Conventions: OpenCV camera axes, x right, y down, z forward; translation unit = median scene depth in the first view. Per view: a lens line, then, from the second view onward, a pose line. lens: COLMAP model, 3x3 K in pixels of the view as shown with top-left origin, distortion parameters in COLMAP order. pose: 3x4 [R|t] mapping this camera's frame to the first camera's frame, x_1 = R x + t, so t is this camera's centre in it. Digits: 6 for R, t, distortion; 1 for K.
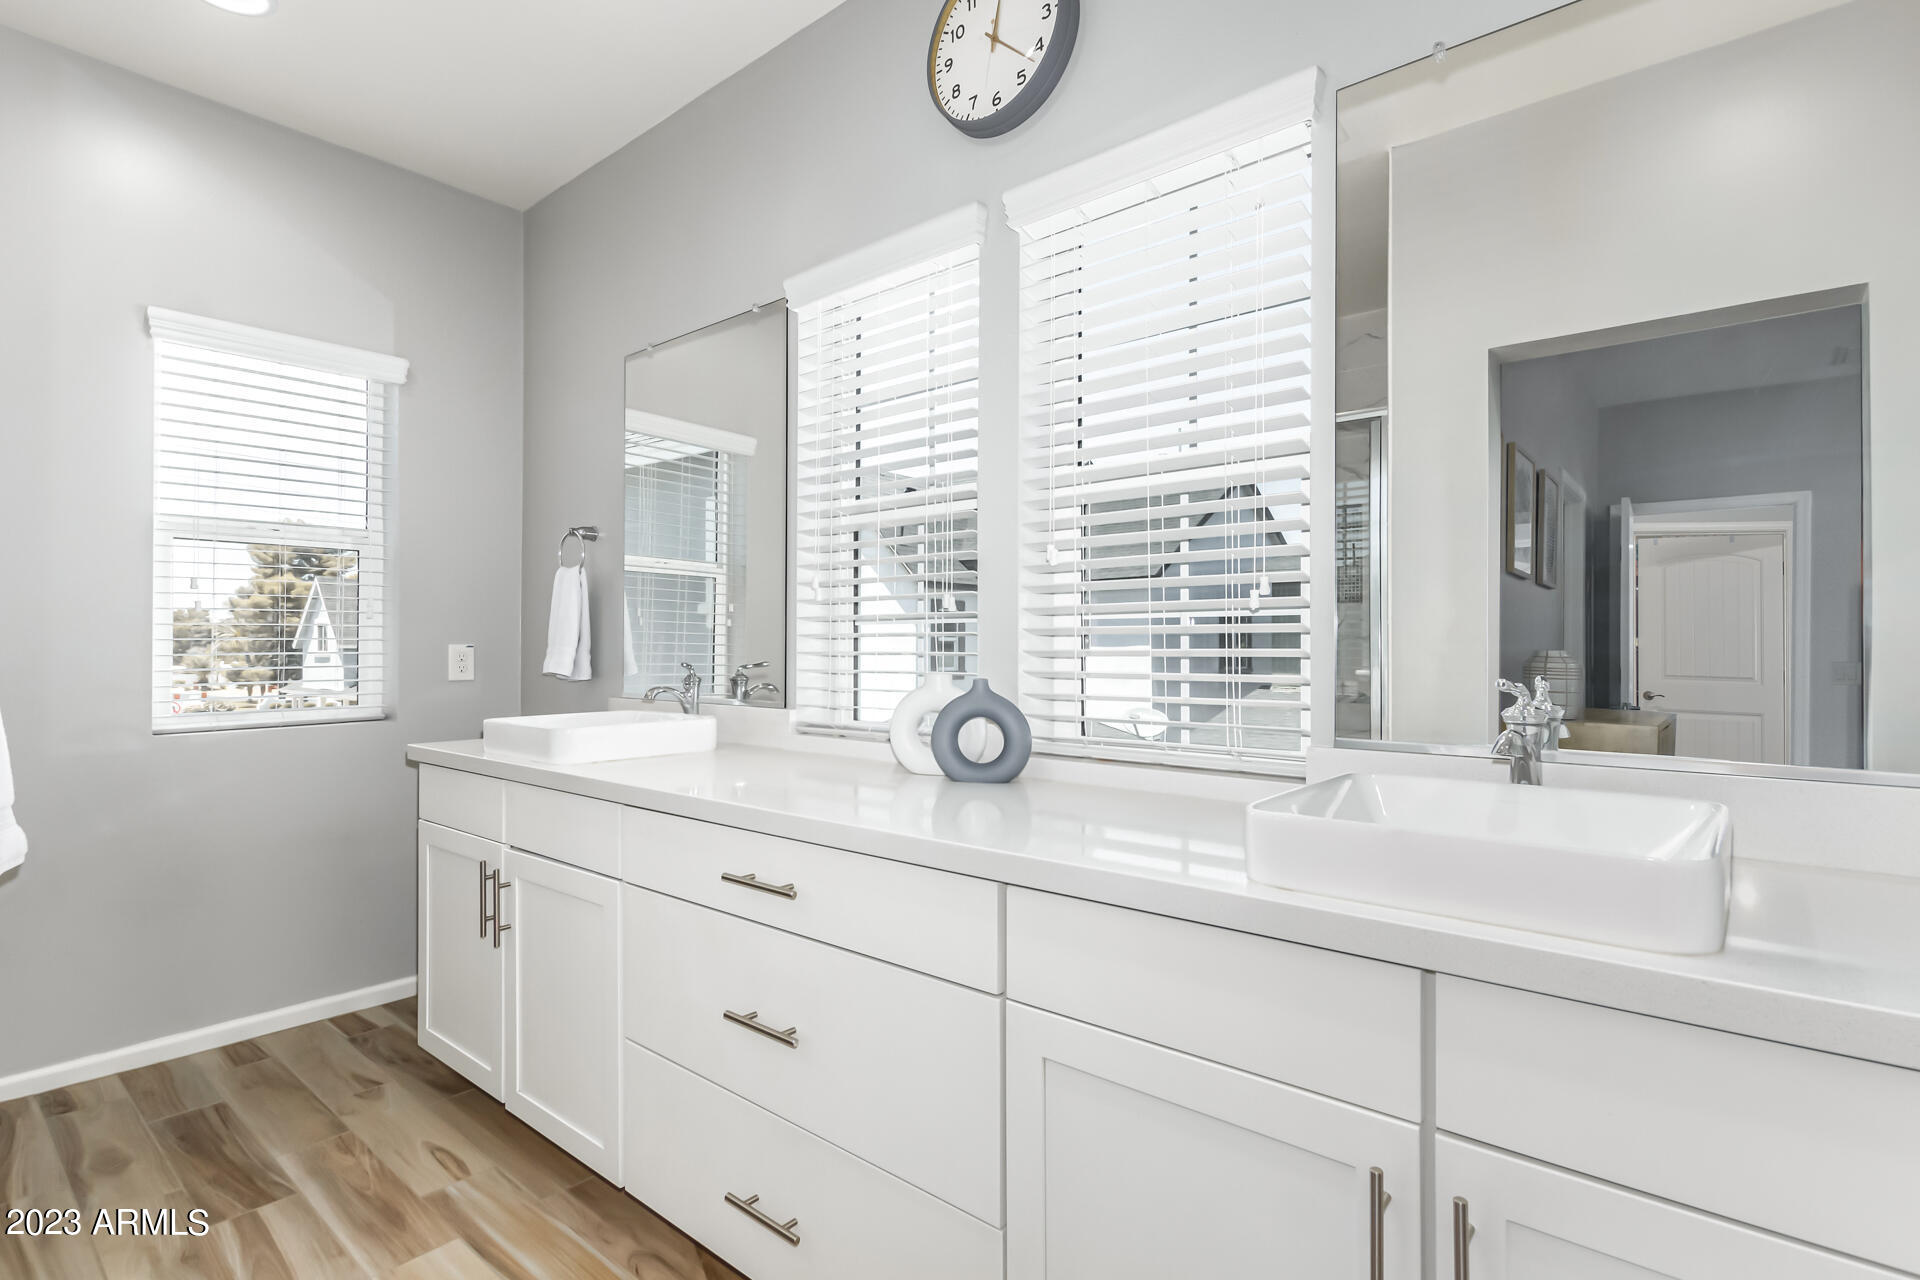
lens RADIAL K [[884.0, 0, 958.2], [0, 884.0, 643.8], [0, 0, 1]] dist [0.002997, -0.000493]
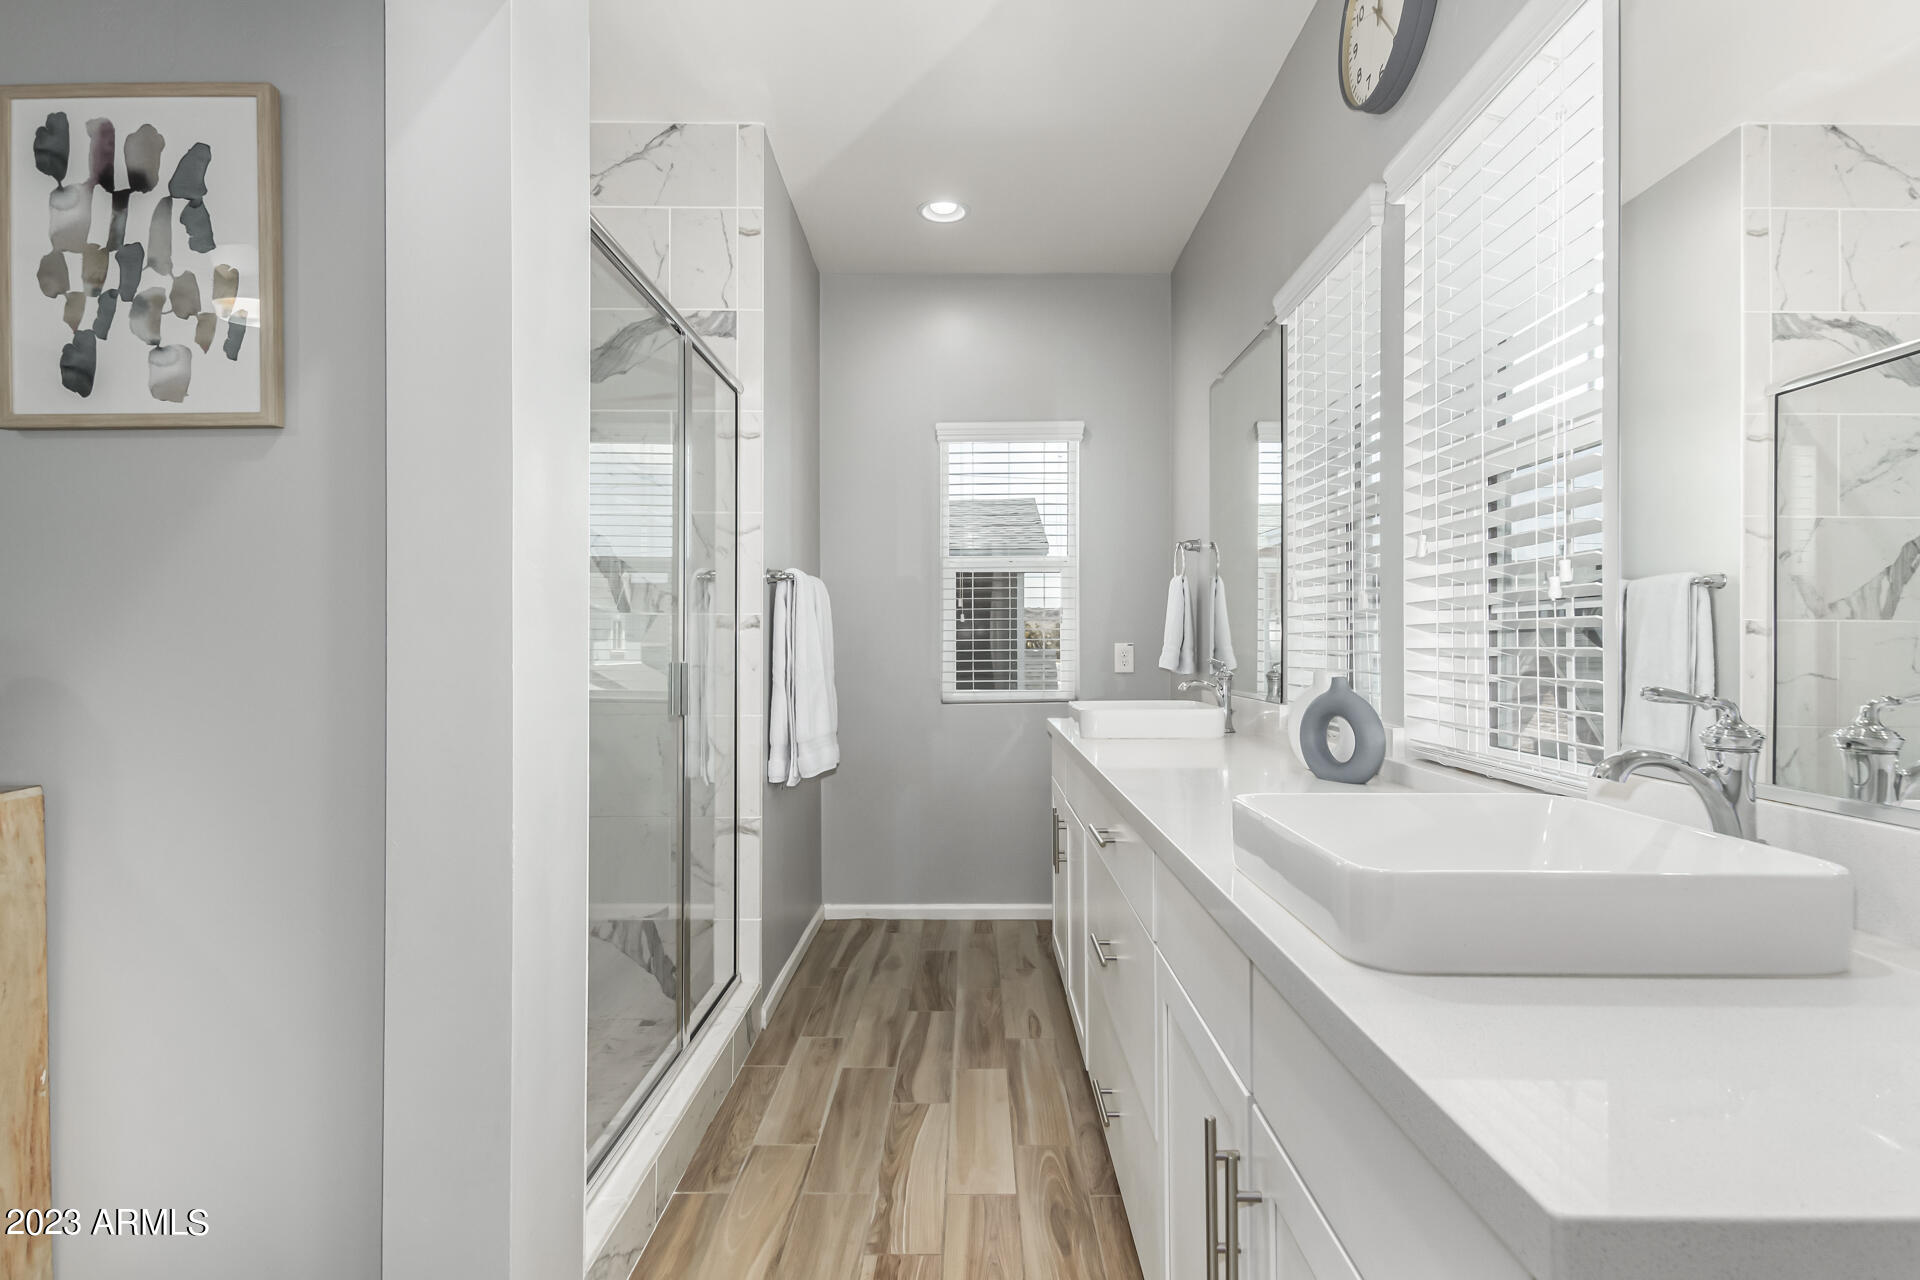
lens RADIAL K [[884.0, 0, 952.1], [0, 884.0, 644.5], [0, 0, 1]] dist [0.002997, -0.000493]
pose [[0.660877, -0.004242, -0.750482, 0.333059], [0.006898, 0.999976, 0.000422, -0.000402], [0.750463, -0.005455, 0.660890, 0.012170]]
